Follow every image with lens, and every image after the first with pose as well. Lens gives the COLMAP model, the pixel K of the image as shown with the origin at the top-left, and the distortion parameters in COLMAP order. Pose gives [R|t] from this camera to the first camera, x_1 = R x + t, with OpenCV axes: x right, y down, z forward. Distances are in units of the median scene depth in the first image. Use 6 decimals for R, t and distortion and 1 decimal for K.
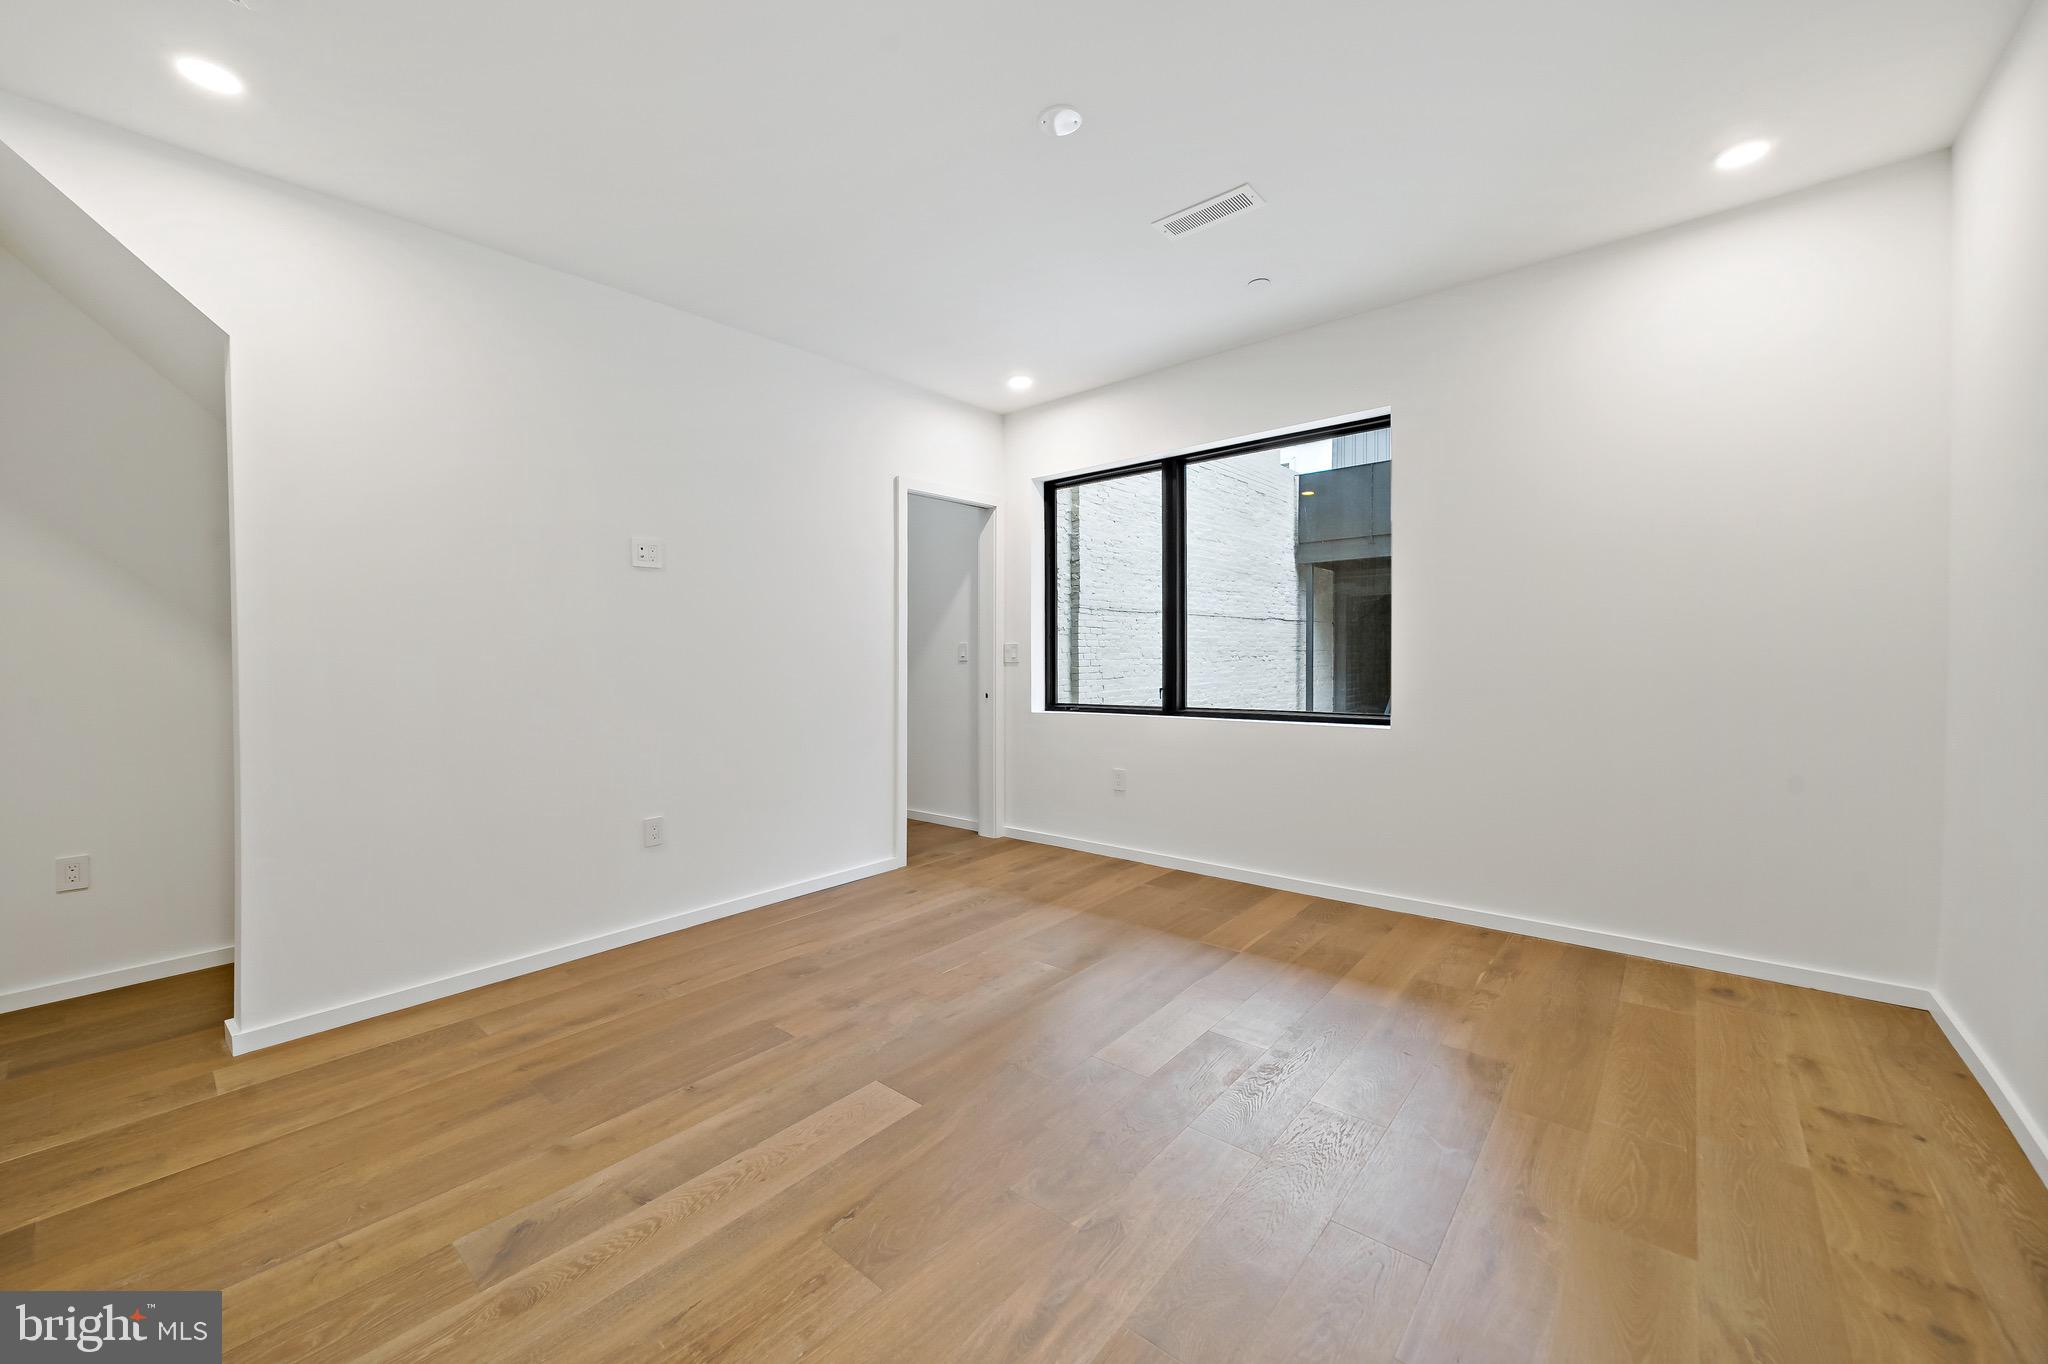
lens RADIAL K [[794.5, 0, 1021.8], [0, 794.5, 669.8], [0, 0, 1]] dist [0.000168, 0.000054]
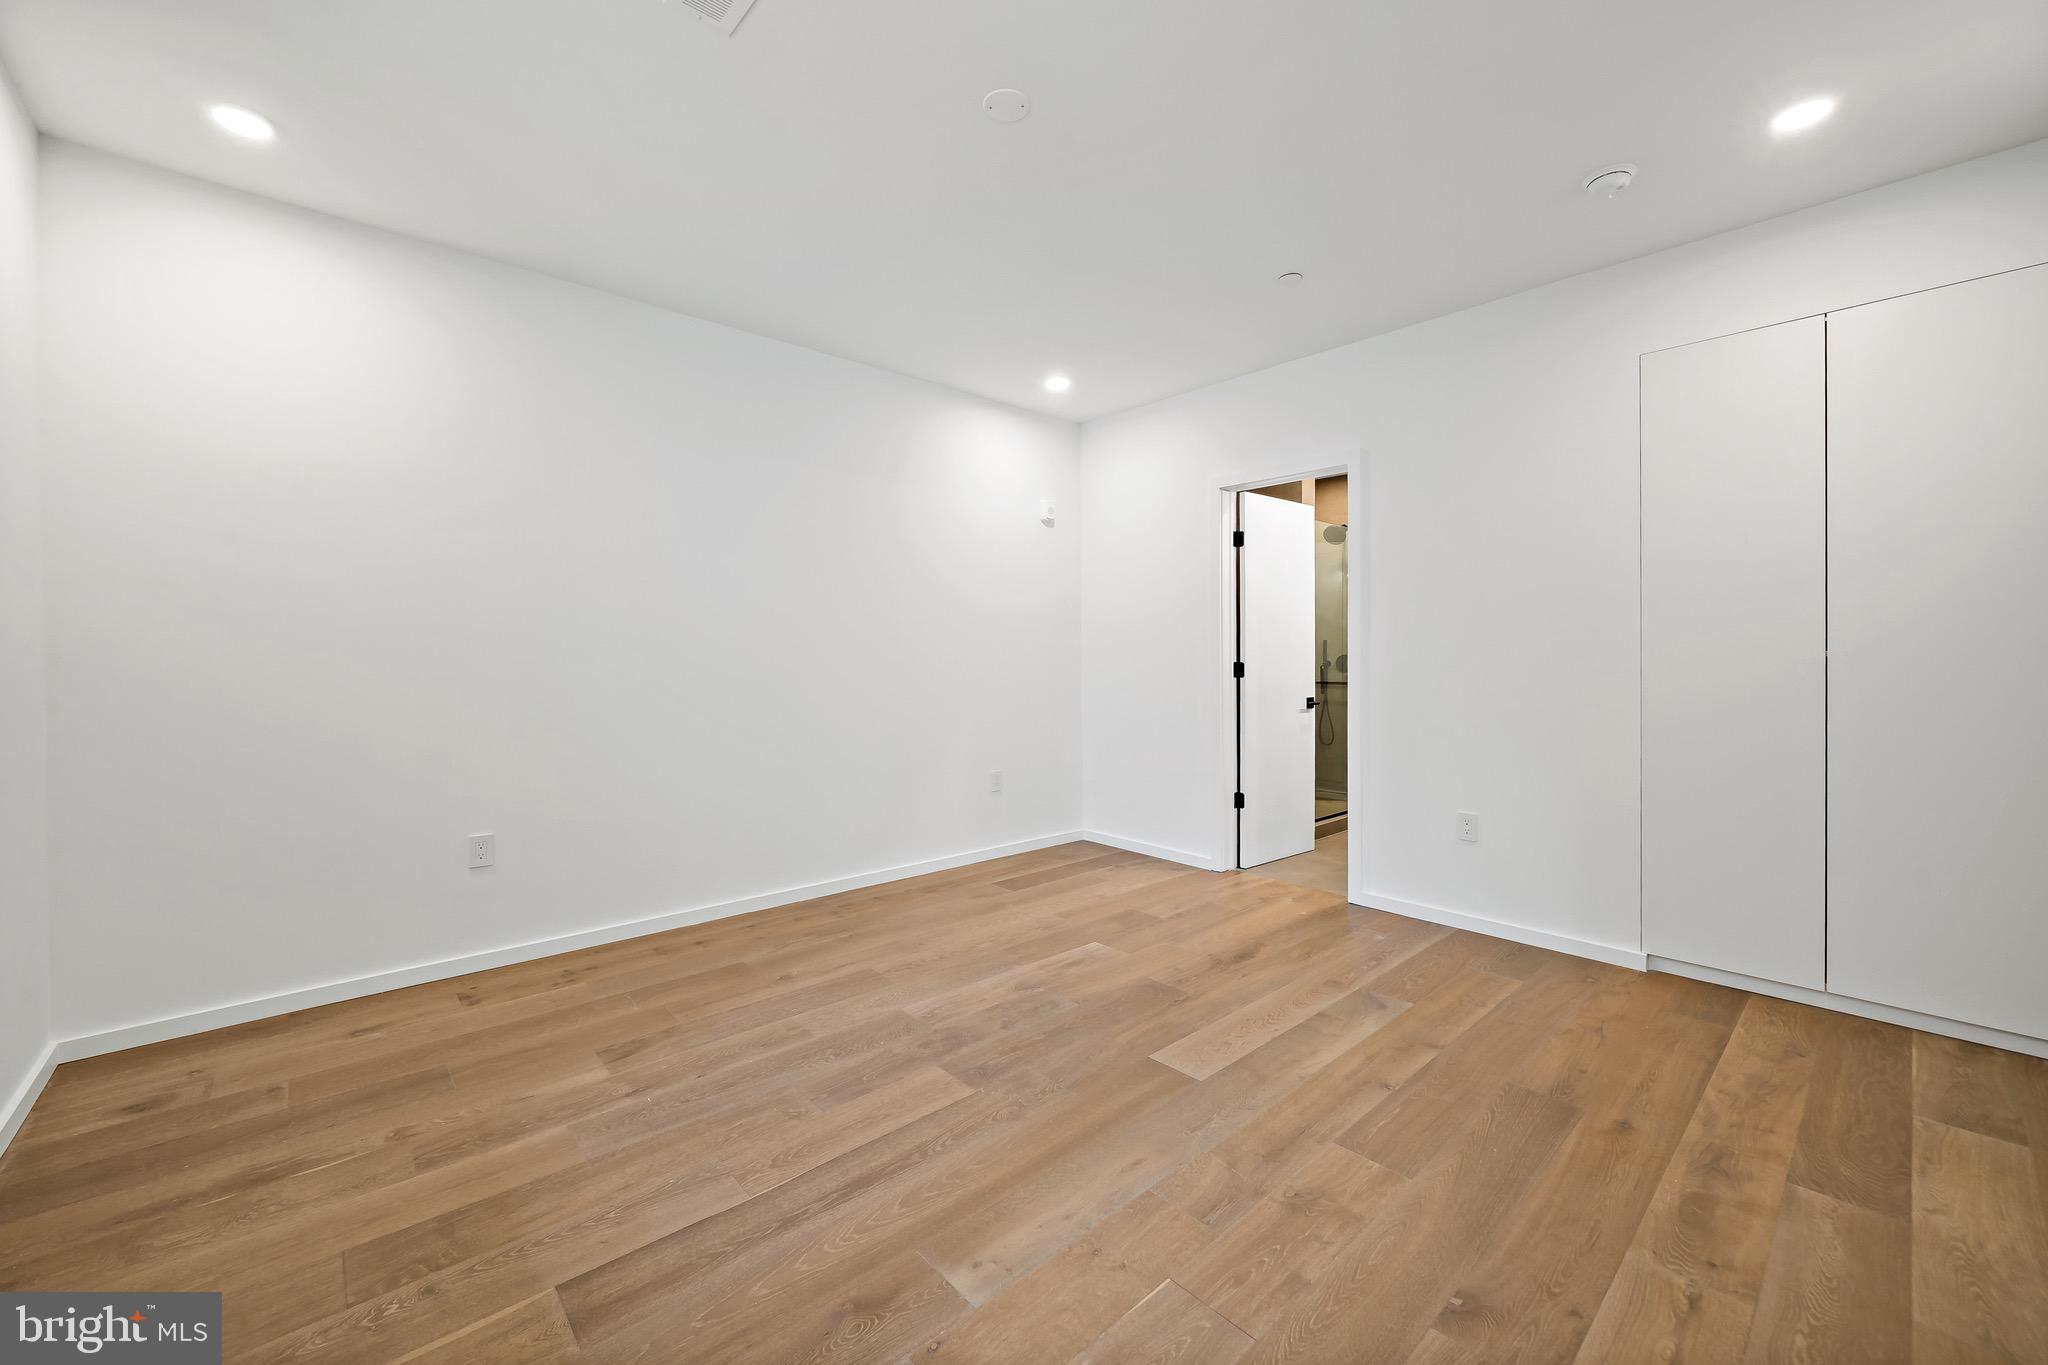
lens RADIAL K [[794.5, 0, 1024.5], [0, 794.5, 670.5], [0, 0, 1]] dist [0.000168, 0.000054]
pose [[-0.989441, 0.013992, 0.144261, -0.119901], [0.019579, 0.999109, 0.037380, -0.044289], [-0.143609, 0.039810, -0.988833, 2.086150]]
